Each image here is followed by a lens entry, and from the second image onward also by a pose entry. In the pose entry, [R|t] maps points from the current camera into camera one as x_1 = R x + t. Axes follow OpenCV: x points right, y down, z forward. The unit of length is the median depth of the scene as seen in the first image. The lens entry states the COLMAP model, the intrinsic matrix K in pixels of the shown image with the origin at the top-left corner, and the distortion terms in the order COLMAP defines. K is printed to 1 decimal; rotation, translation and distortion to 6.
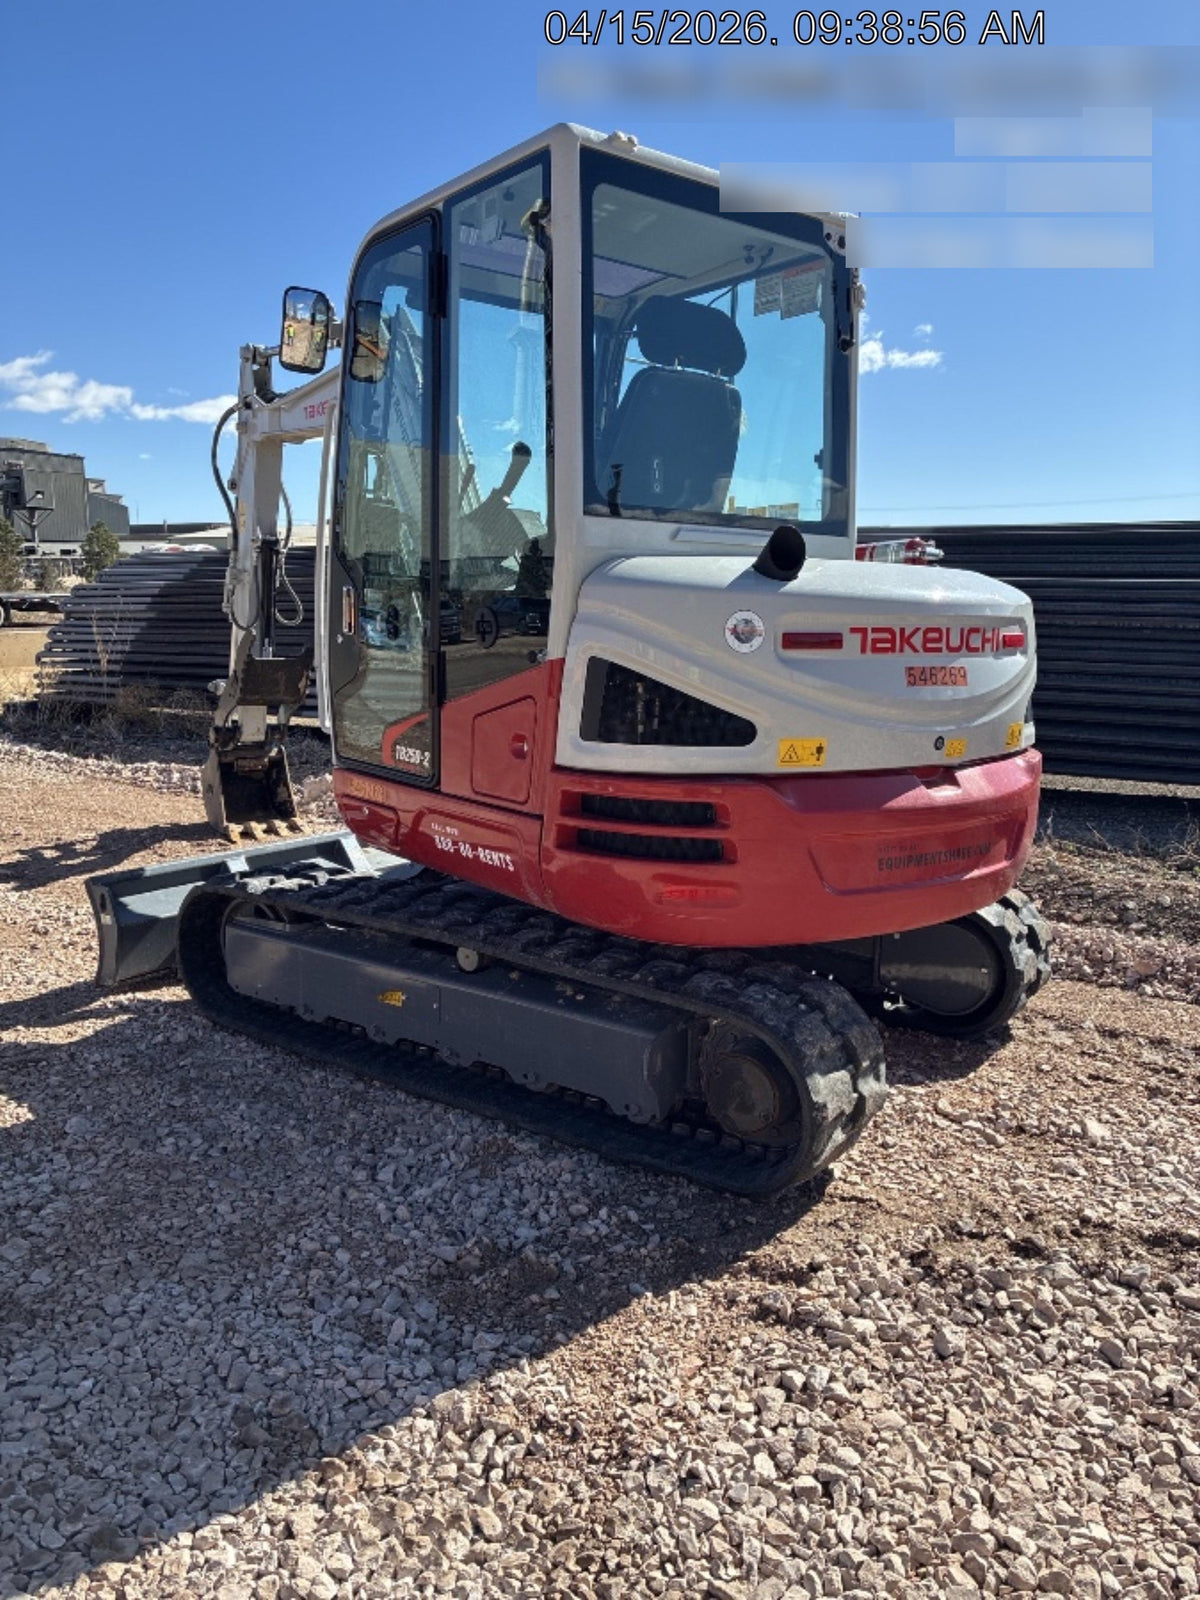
lens RADIAL K [[1177.5, 0, 600.0], [0, 1177.5, 800.0], [0, 0, 1]] dist [0.015907, 0.002801]
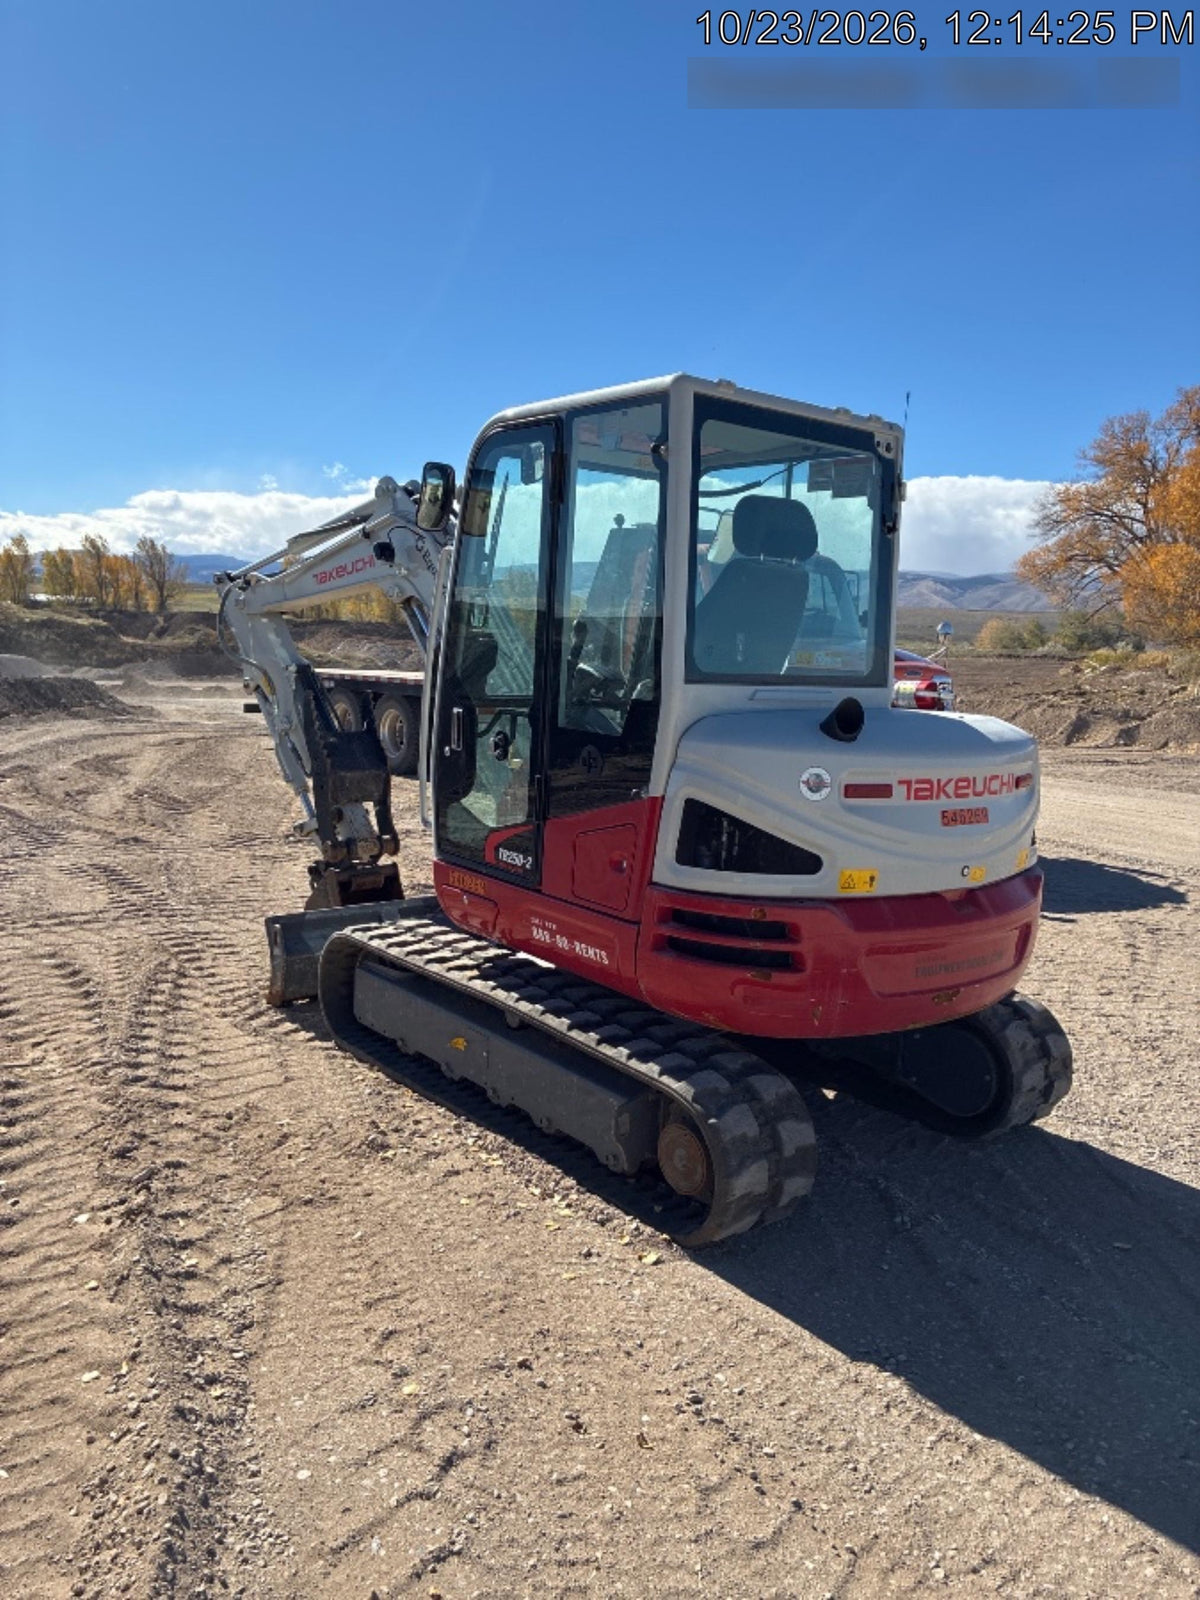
lens RADIAL K [[1177.5, 0, 600.0], [0, 1177.5, 800.0], [0, 0, 1]] dist [0.015907, 0.002801]
pose [[0.999264, 0.029497, 0.024529, -0.124820], [-0.028939, 0.999322, -0.022781, -0.085460], [-0.025184, 0.022055, 0.999440, -0.215537]]
